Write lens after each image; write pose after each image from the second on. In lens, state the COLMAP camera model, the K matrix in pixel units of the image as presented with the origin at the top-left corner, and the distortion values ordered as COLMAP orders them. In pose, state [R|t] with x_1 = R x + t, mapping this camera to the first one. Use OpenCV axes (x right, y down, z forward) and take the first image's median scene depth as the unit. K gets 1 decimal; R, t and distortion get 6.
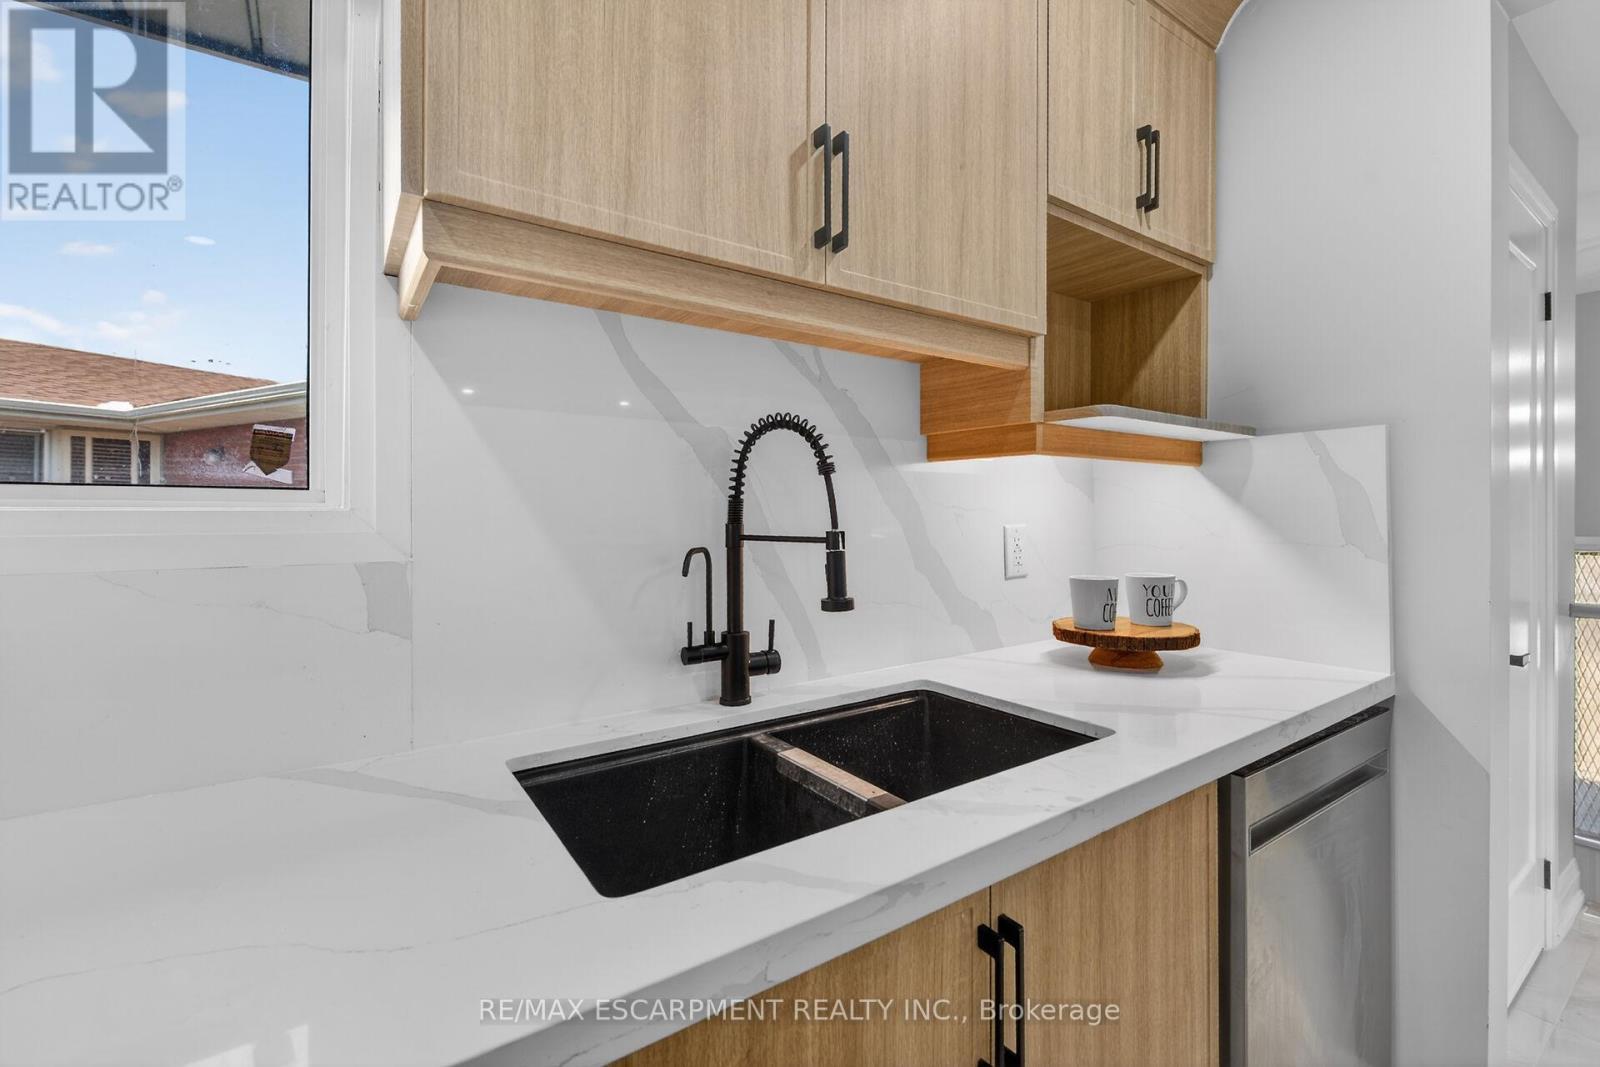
lens RADIAL K [[692.0, 0, 802.2], [0, 692.0, 508.6], [0, 0, 1]] dist [0.045158, 0.000028]
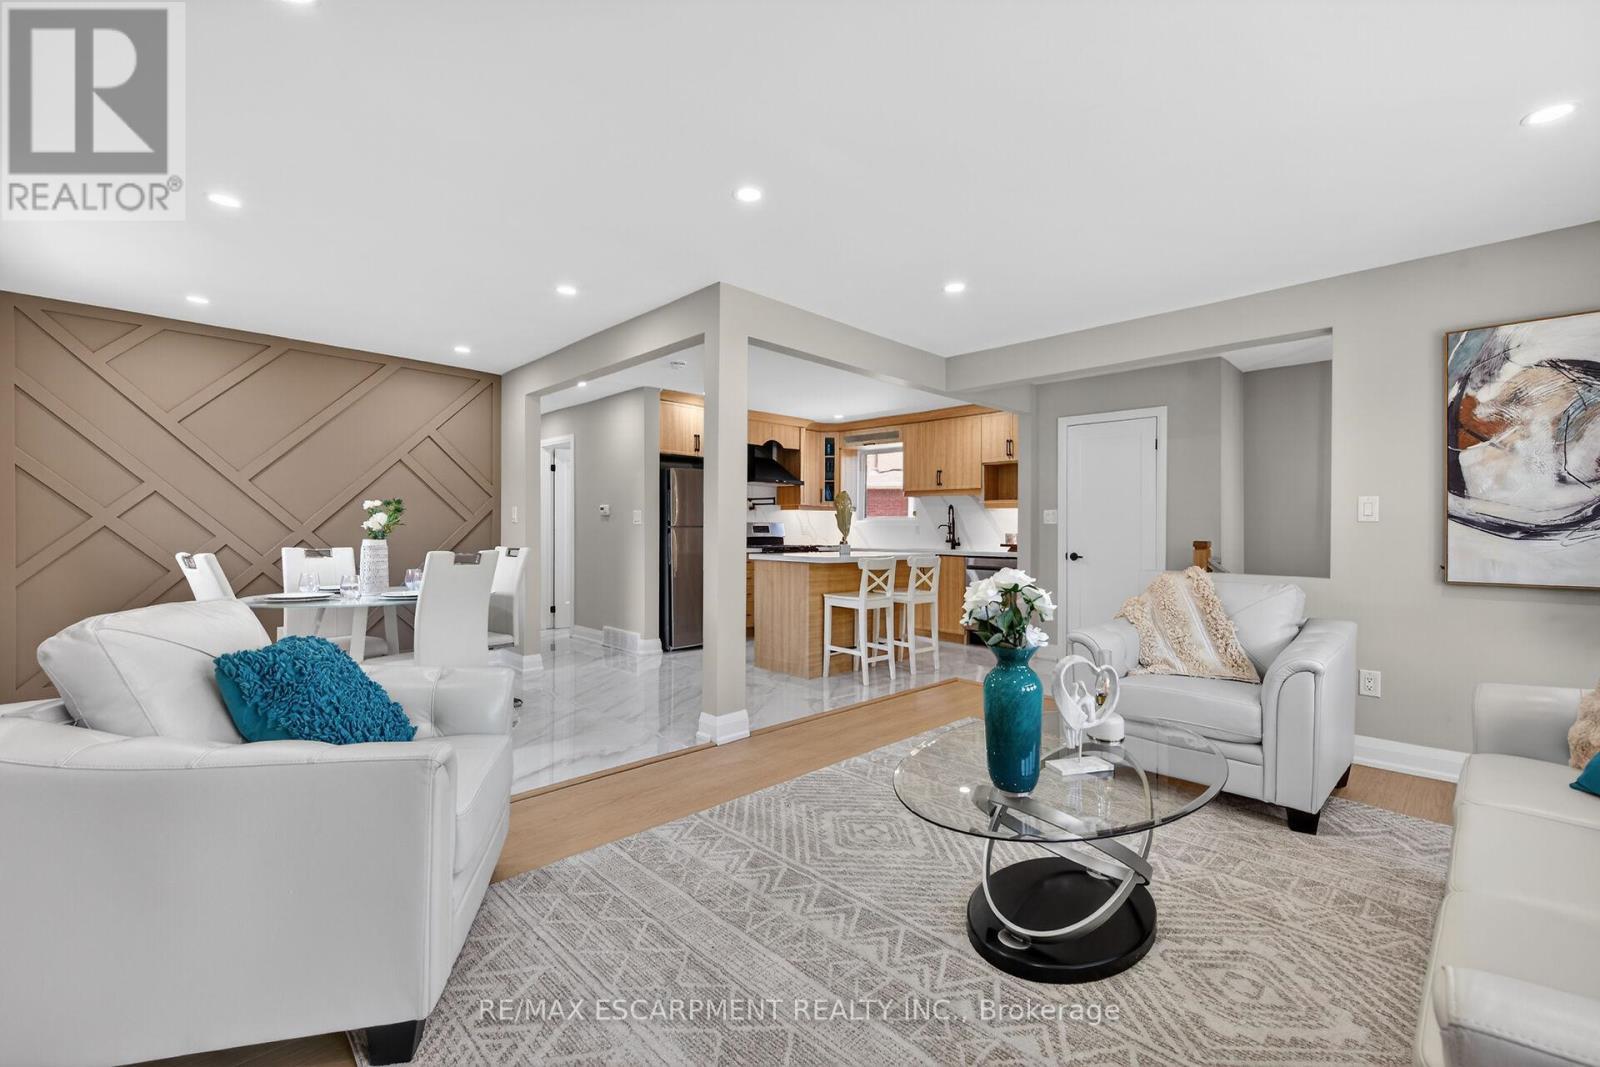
lens RADIAL K [[665.2, 0, 800.0], [0, 665.2, 533.5], [0, 0, 1]] dist [-0.000062, -0.000035]
pose [[0.177231, 0.015268, -0.984051, 5.987940], [0.001690, 0.999873, 0.015818, 0.033560], [0.984168, -0.004467, 0.177183, -1.558116]]
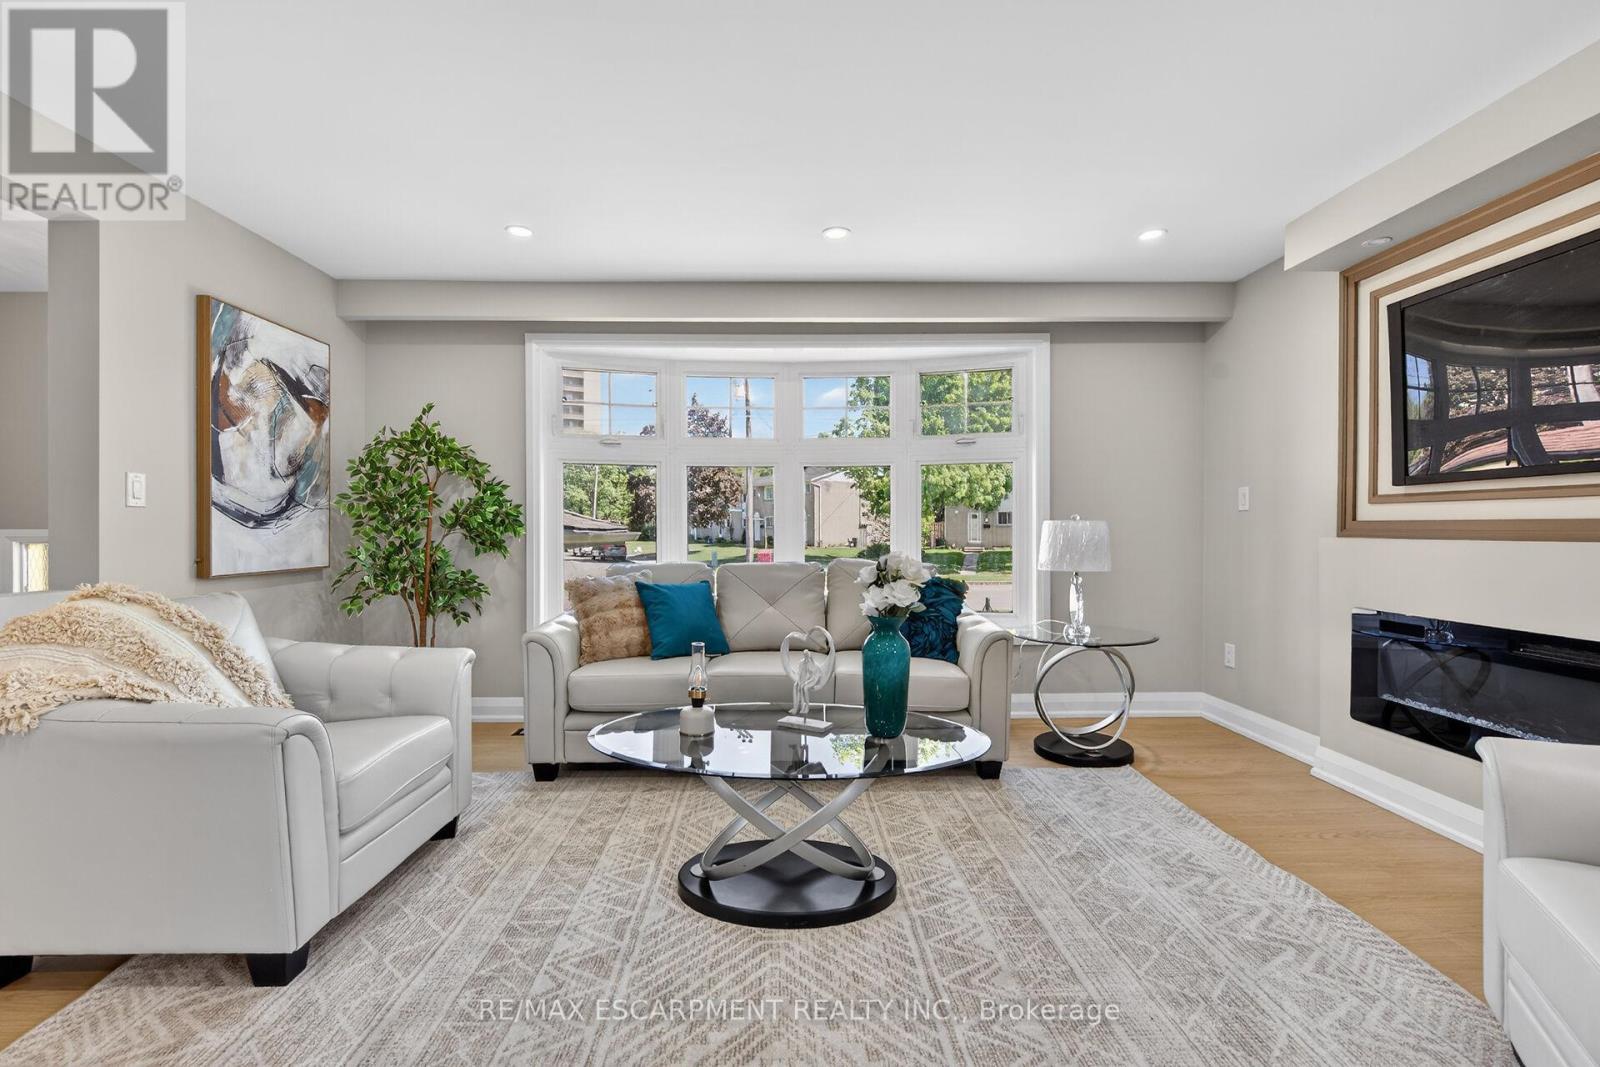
lens RADIAL K [[691.9, 0, 795.2], [0, 691.9, 530.3], [0, 0, 1]] dist [0.000179, -0.000394]
pose [[0.545573, 0.005070, 0.838048, 2.893627], [-0.010013, 0.999950, 0.000469, 0.086276], [-0.838004, -0.008647, 0.545596, -1.630674]]
